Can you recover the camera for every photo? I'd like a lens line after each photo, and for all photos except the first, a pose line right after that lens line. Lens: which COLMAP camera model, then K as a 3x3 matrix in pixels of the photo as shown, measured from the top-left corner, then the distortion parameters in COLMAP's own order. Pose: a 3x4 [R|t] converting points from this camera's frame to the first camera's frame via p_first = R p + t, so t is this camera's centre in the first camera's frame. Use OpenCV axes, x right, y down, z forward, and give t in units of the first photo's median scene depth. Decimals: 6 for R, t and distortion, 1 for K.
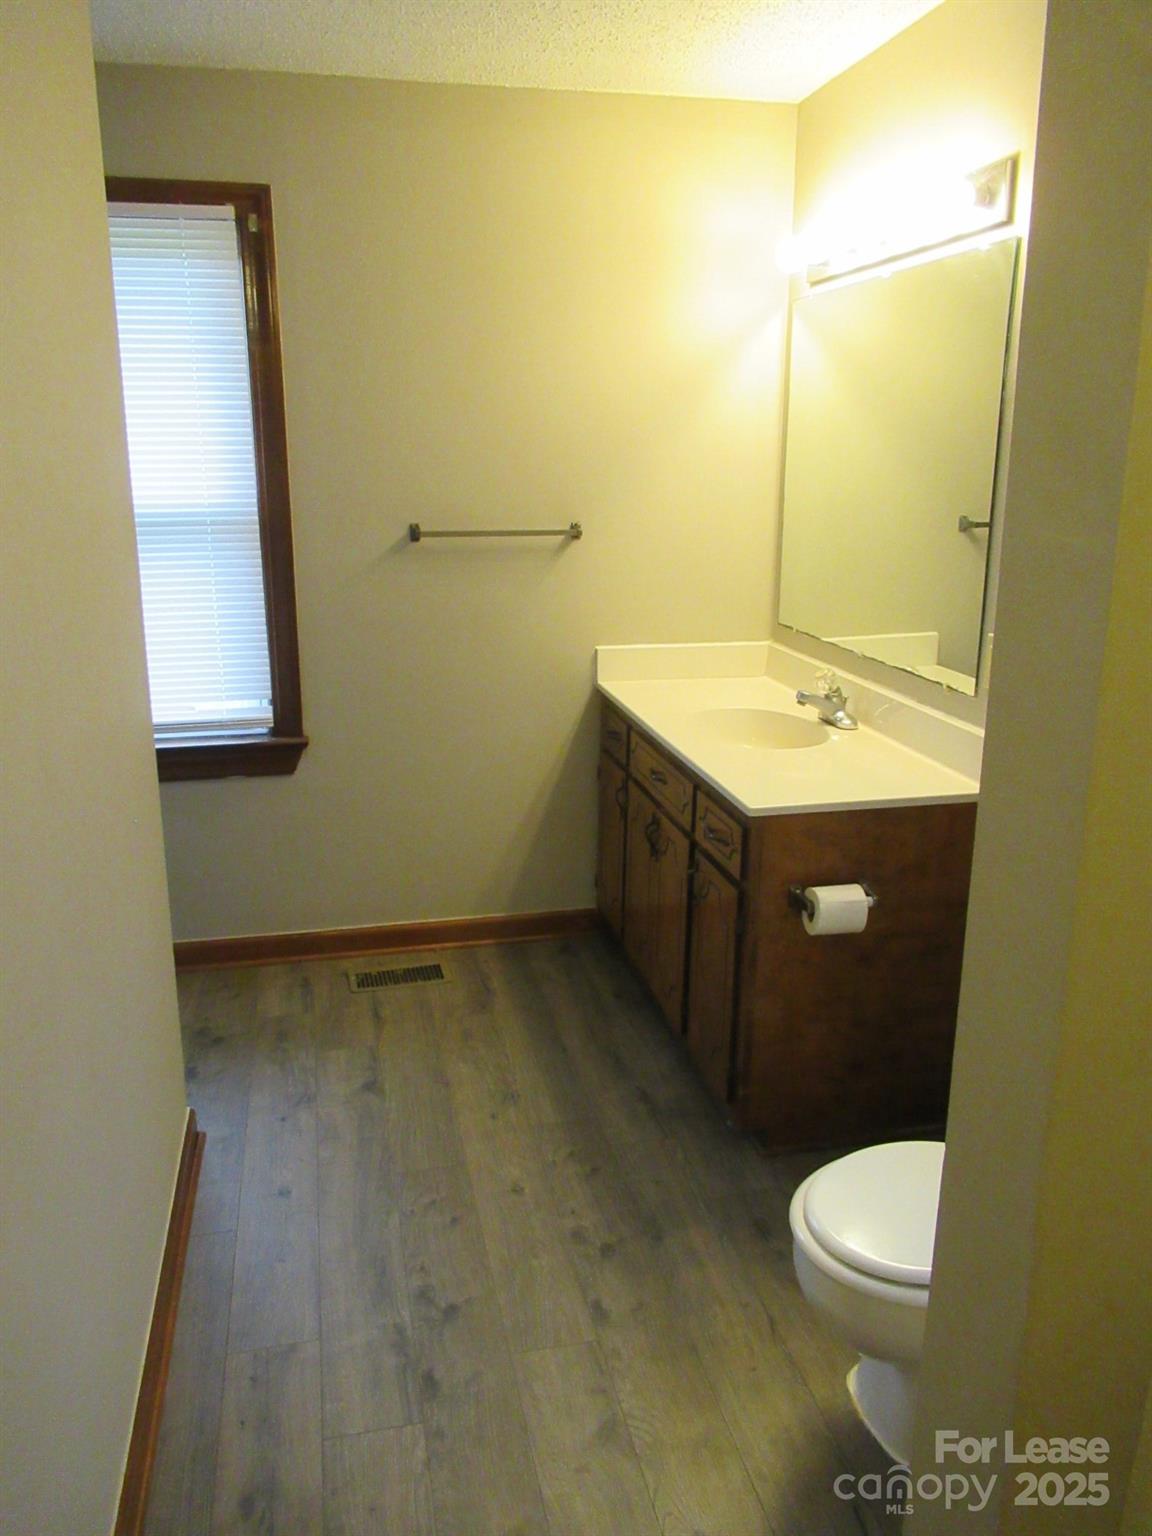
lens RADIAL K [[1157.1, 0, 580.7], [0, 1157.1, 776.5], [0, 0, 1]] dist [-0.027506, 0.011762]
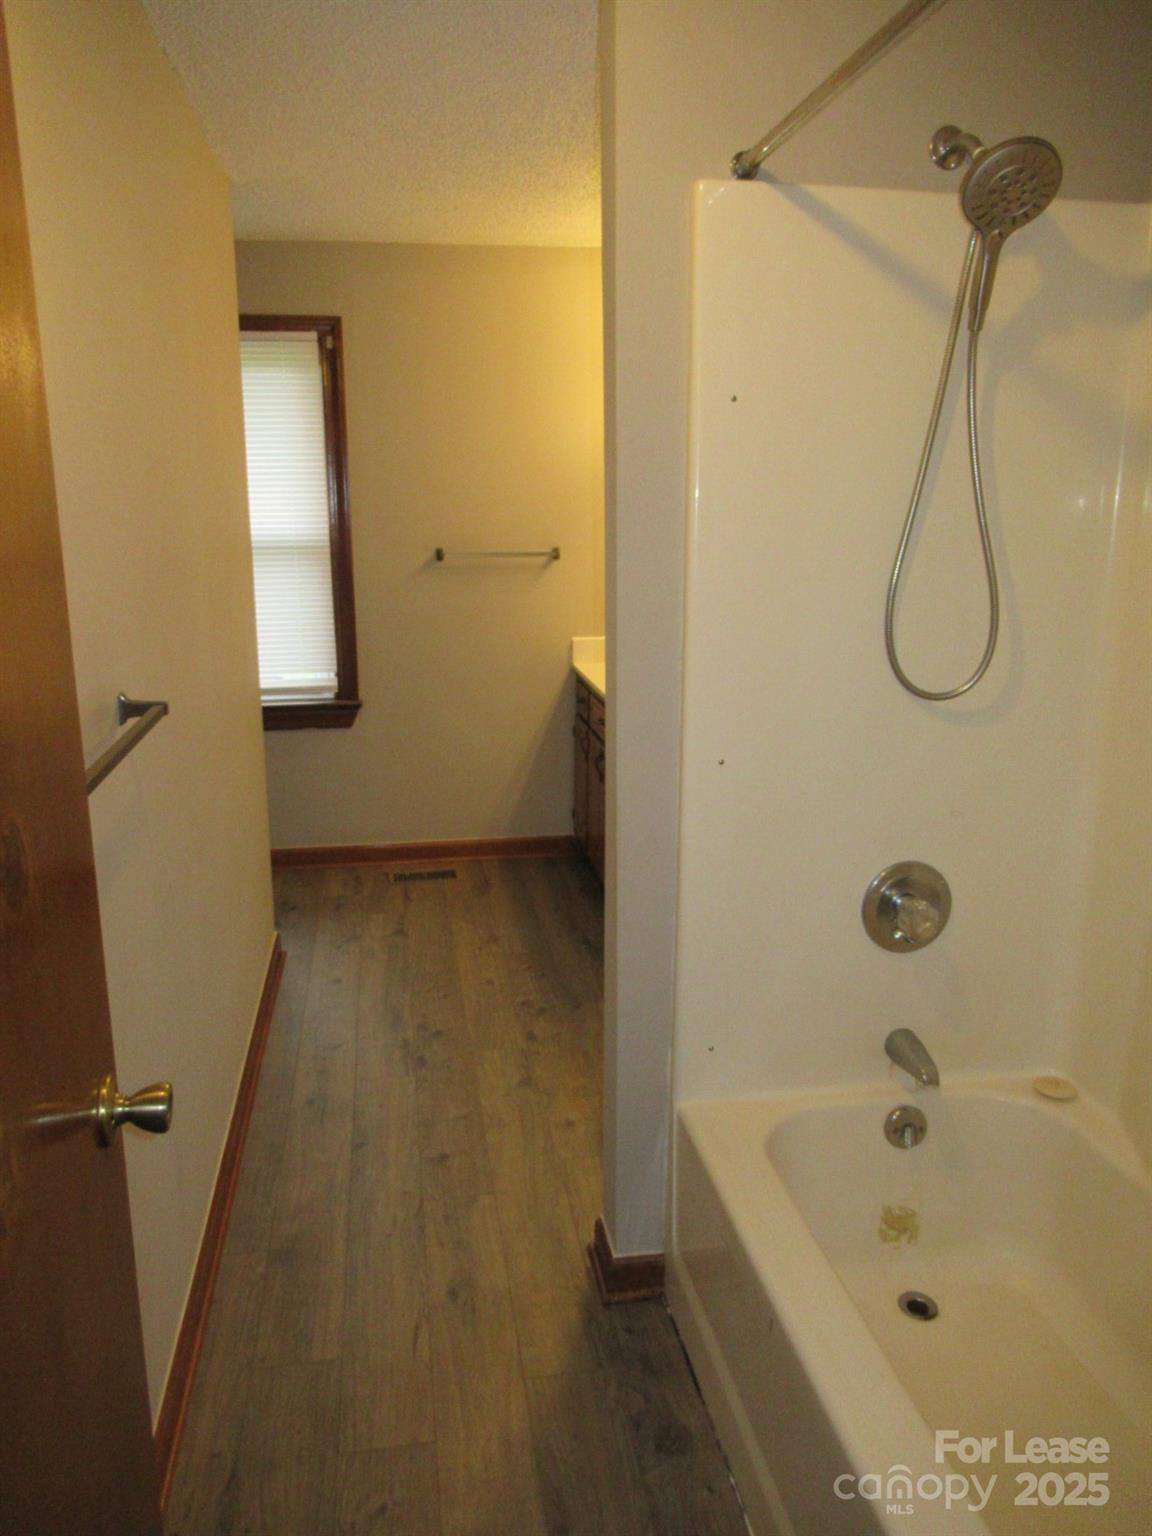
lens RADIAL K [[1157.1, 0, 570.9], [0, 1157.1, 761.8], [0, 0, 1]] dist [-0.027506, 0.011762]
pose [[0.997883, 0.006795, -0.064686, 0.118009], [-0.009522, 0.999075, -0.041941, 0.106407], [0.064341, 0.042468, 0.997024, -0.412591]]
